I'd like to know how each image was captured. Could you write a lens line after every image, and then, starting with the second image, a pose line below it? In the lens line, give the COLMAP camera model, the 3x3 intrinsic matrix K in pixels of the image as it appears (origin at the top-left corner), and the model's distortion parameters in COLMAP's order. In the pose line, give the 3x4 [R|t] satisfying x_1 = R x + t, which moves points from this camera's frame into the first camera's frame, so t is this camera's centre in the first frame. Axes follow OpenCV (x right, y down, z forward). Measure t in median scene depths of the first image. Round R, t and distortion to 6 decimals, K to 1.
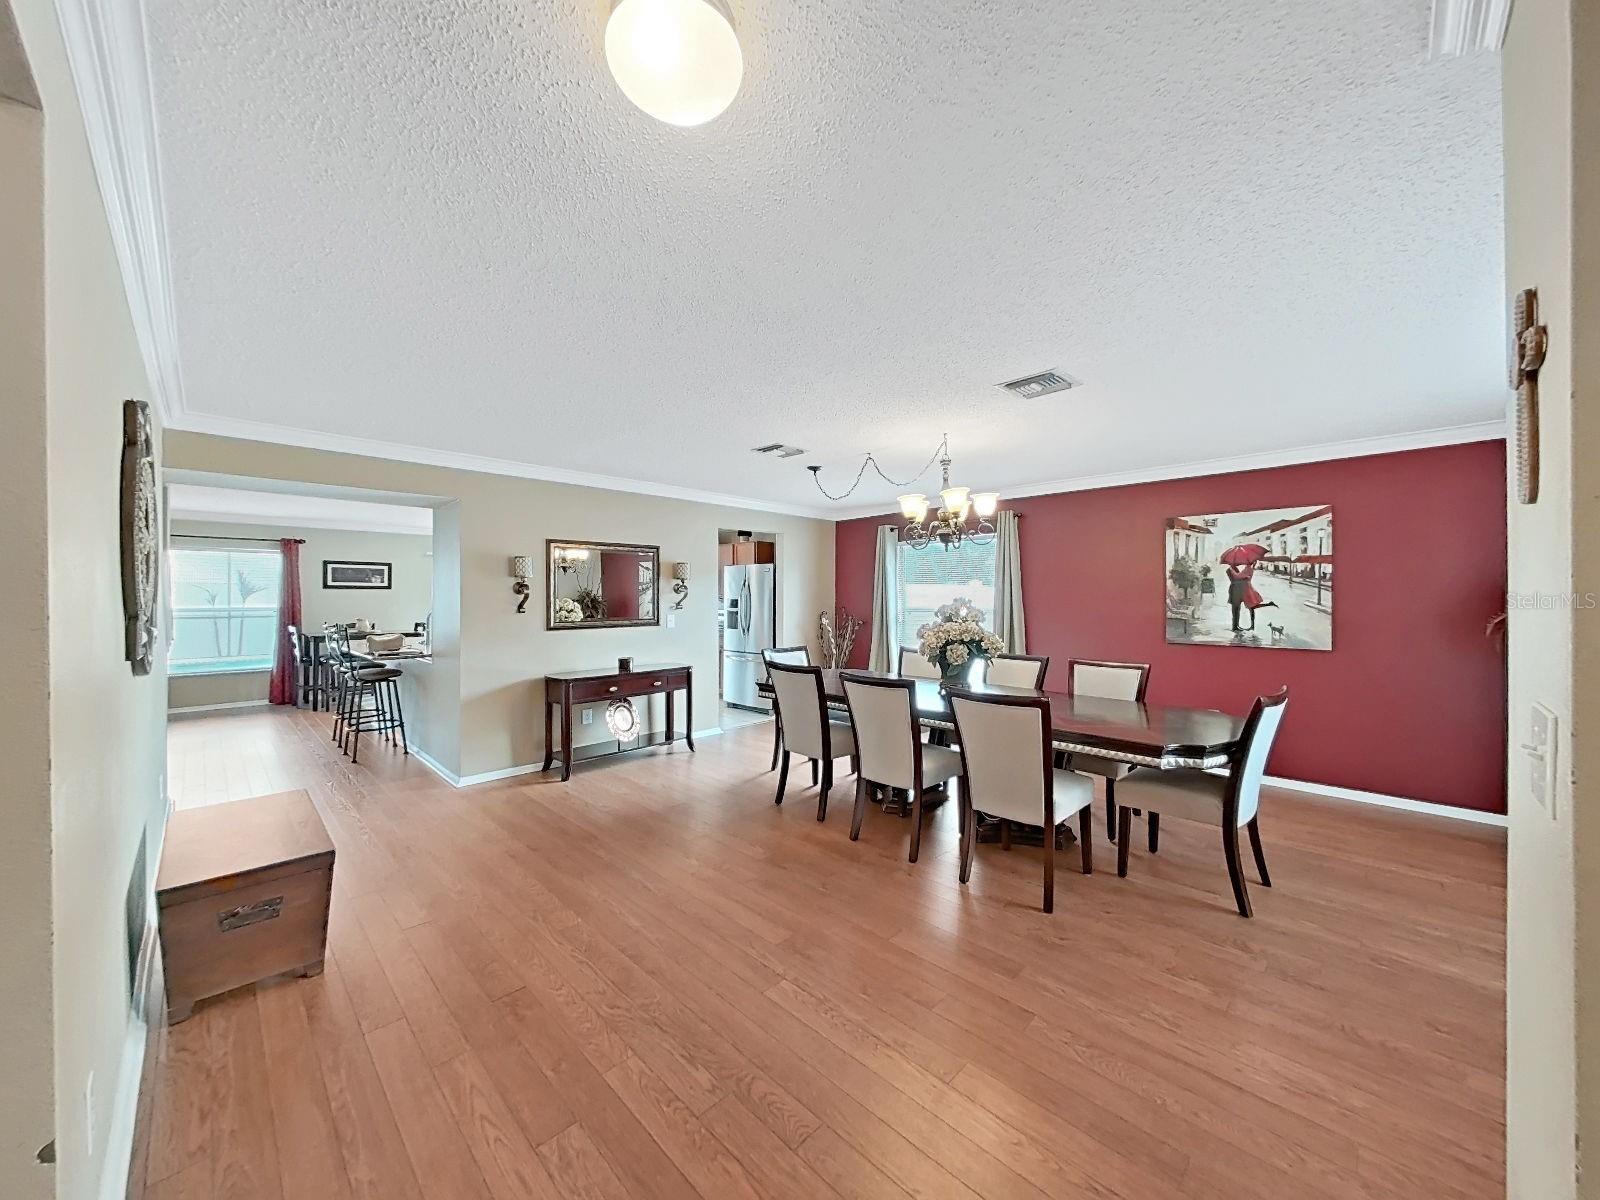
lens RADIAL K [[596.2, 0, 799.3], [0, 596.2, 596.2], [0, 0, 1]] dist [0.002141, -0.000037]
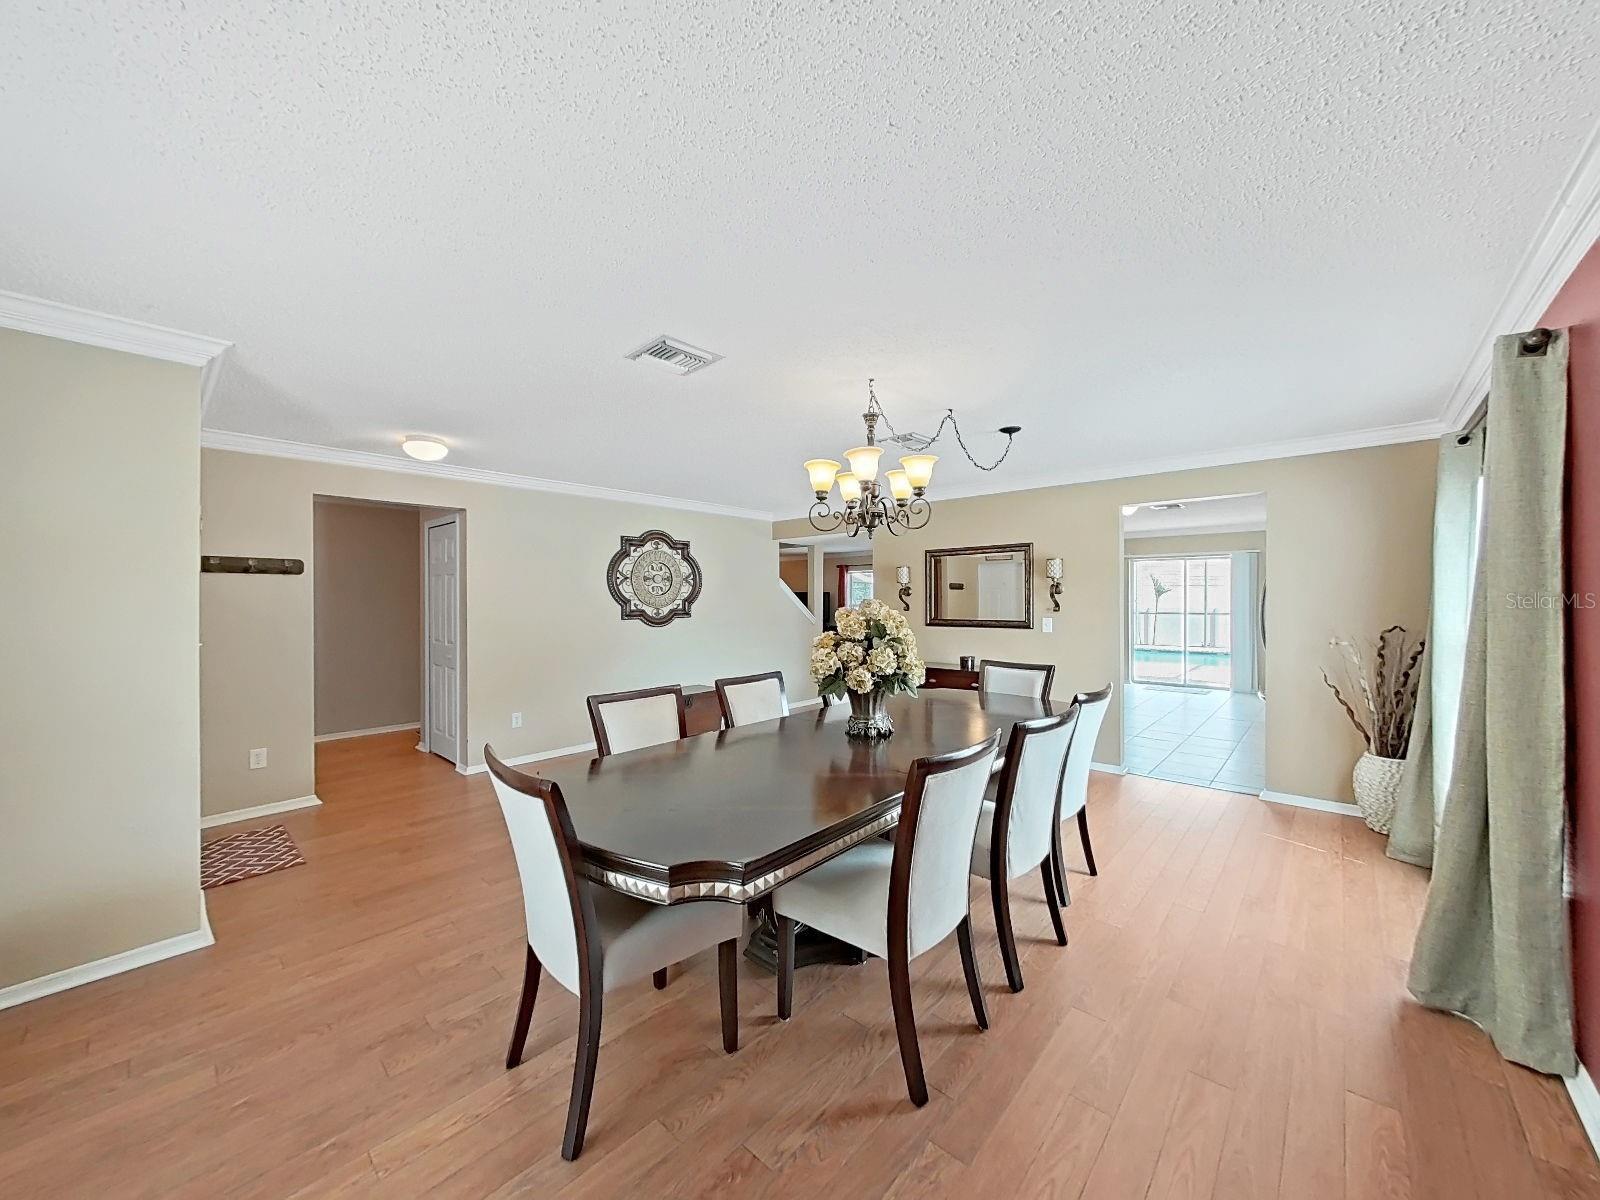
lens RADIAL K [[596.2, 0, 799.1], [0, 596.2, 601.3], [0, 0, 1]] dist [0.002141, -0.000037]
pose [[0.039443, 0.007788, -0.999191, 0.744605], [0.003552, 0.999962, 0.007934, -0.001204], [0.999215, -0.003863, 0.039414, 0.672460]]
